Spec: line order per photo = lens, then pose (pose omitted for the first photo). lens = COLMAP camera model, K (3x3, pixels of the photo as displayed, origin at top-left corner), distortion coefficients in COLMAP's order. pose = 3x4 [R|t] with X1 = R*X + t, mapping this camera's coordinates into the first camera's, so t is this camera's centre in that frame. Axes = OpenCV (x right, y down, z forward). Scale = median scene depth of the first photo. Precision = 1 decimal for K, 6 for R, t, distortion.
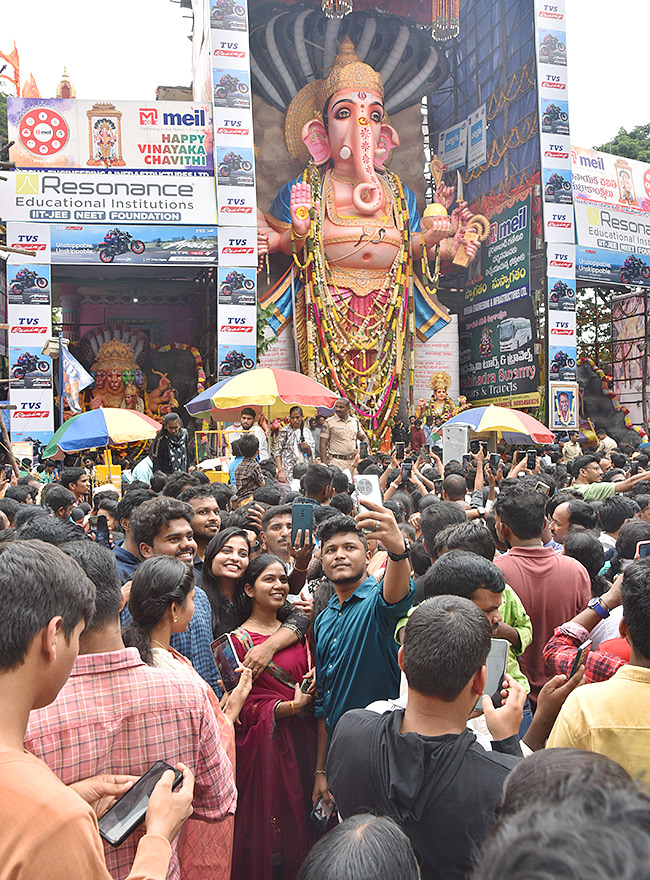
lens RADIAL K [[763.3, 0, 296.3], [0, 763.3, 449.4], [0, 0, 1]] dist [-0.060369, 0.045689]
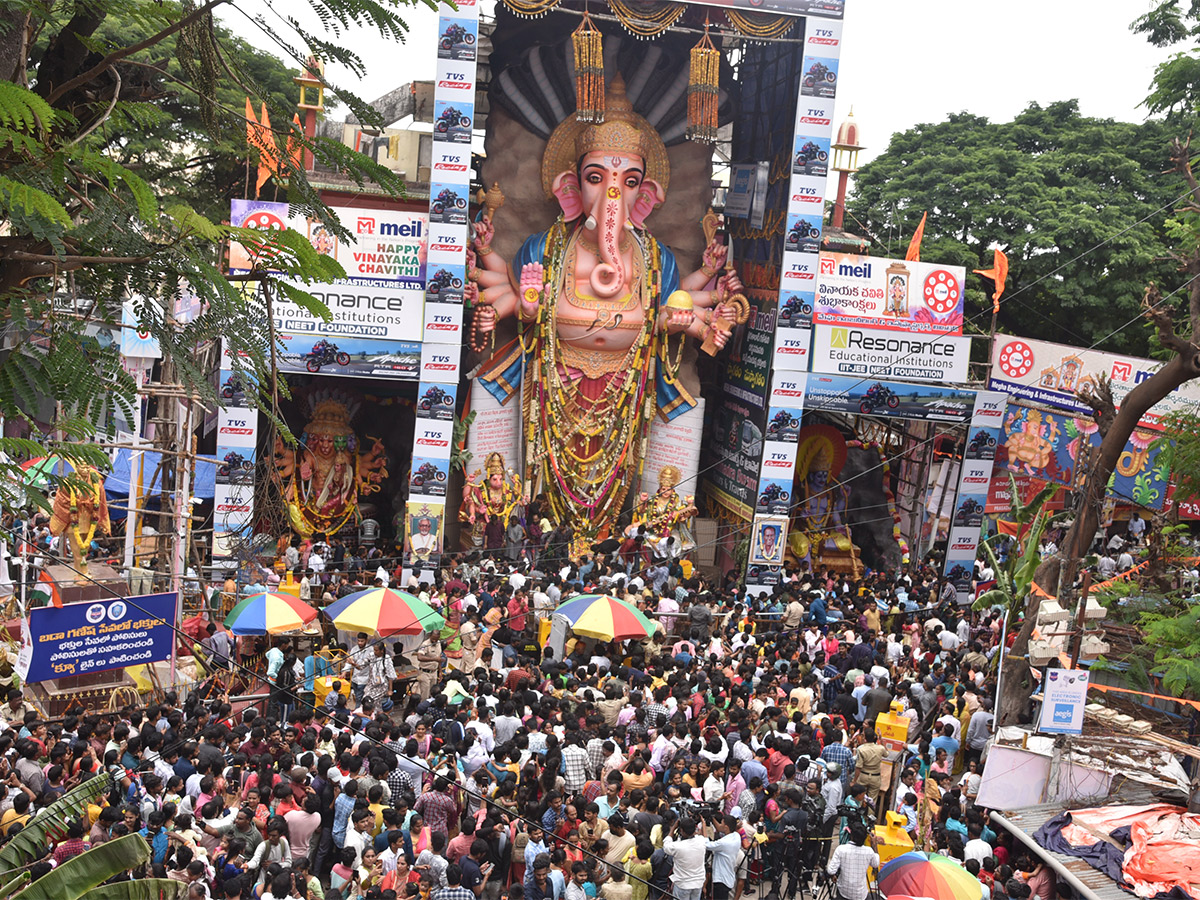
lens RADIAL K [[1283.8, 0, 577.5], [0, 1283.8, 414.1], [0, 0, 1]] dist [-0.011075, 0.000000]
pose [[0.985362, 0.125270, -0.115628, 0.275704], [-0.109525, 0.984947, 0.133731, -0.397293], [0.130640, -0.119110, 0.984249, -0.602282]]
